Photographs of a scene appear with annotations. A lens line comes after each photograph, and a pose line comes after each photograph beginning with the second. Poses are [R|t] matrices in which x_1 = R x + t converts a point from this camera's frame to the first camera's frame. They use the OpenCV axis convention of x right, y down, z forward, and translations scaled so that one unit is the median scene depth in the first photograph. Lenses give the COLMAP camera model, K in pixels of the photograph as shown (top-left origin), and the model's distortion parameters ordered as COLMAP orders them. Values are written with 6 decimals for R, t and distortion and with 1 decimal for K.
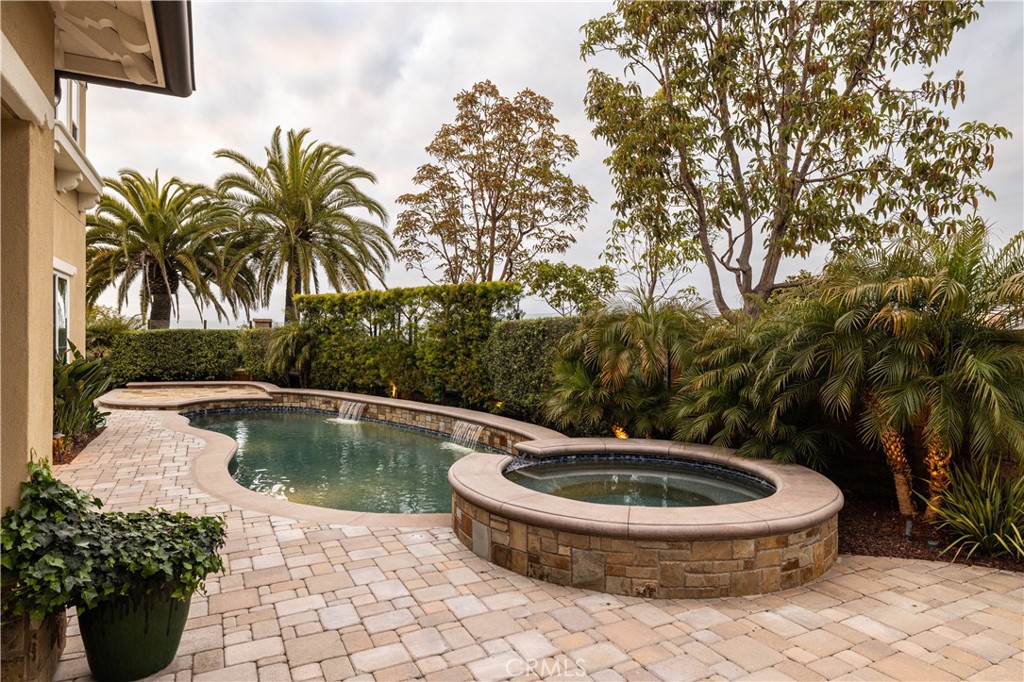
lens RADIAL K [[601.0, 0, 512.0], [0, 601.0, 341.0], [0, 0, 1]] dist [-0.002498, -0.000648]
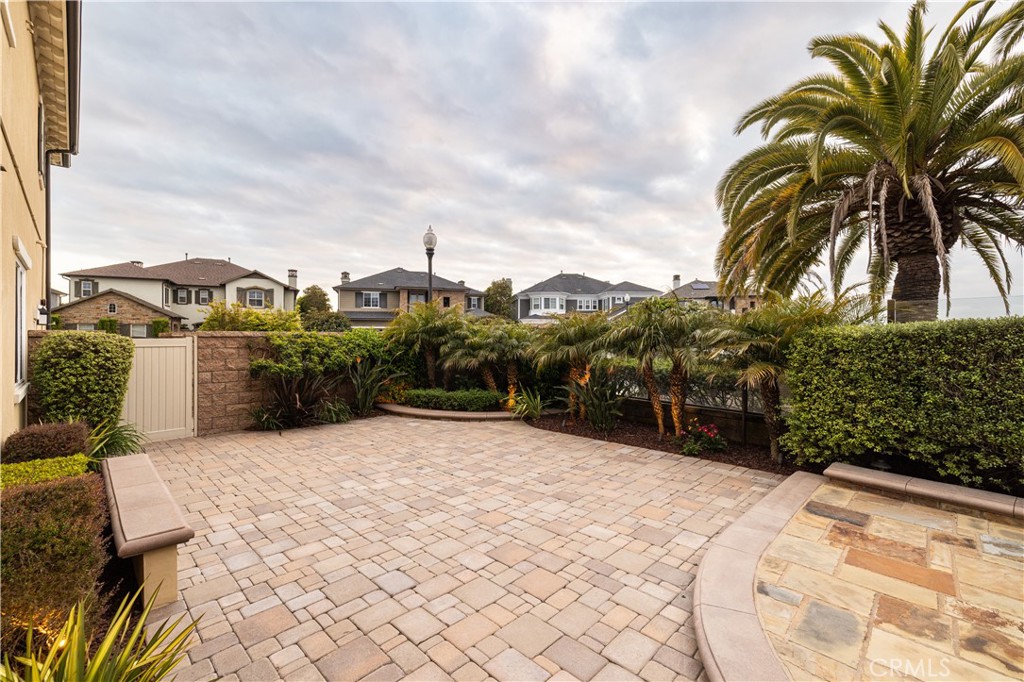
lens RADIAL K [[430.0, 0, 512.0], [0, 430.0, 341.0], [0, 0, 1]] dist [0.000676, 0.000067]
pose [[0.311066, -0.004301, -0.950378, -0.431805], [-0.000550, 0.999989, -0.004706, -0.007017], [0.950388, 0.001986, 0.311061, 0.705361]]
